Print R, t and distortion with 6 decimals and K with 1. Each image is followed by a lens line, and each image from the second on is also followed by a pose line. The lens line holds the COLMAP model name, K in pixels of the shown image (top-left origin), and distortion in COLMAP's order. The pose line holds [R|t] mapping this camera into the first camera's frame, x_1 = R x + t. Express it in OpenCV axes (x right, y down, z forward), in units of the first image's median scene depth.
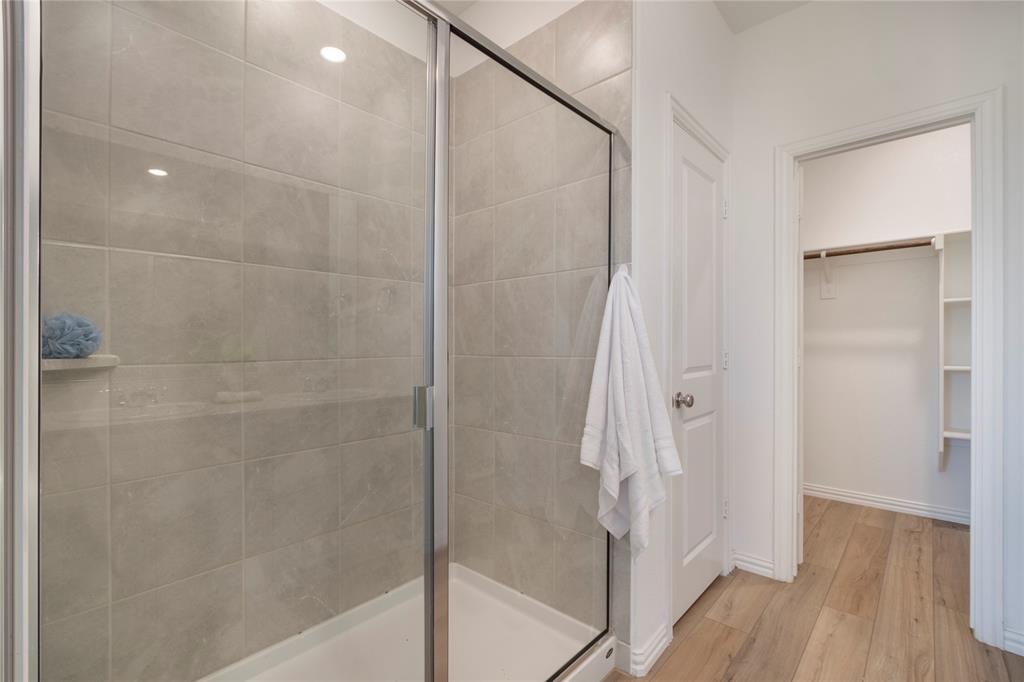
lens RADIAL K [[453.1, 0, 517.3], [0, 453.1, 347.3], [0, 0, 1]] dist [-0.000015, -0.003063]
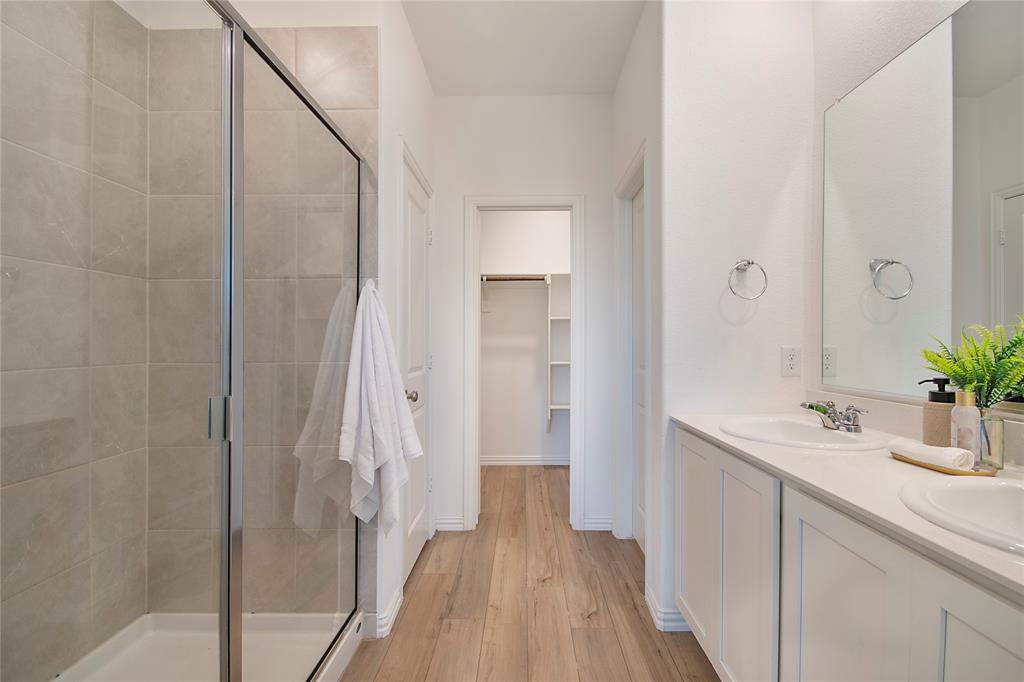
lens RADIAL K [[453.1, 0, 529.9], [0, 453.1, 350.4], [0, 0, 1]] dist [-0.000015, -0.003063]
pose [[0.730339, -0.006650, 0.683053, -0.209169], [0.003131, 0.999975, 0.006387, -0.009295], [-0.683078, -0.002526, 0.730341, -0.082814]]
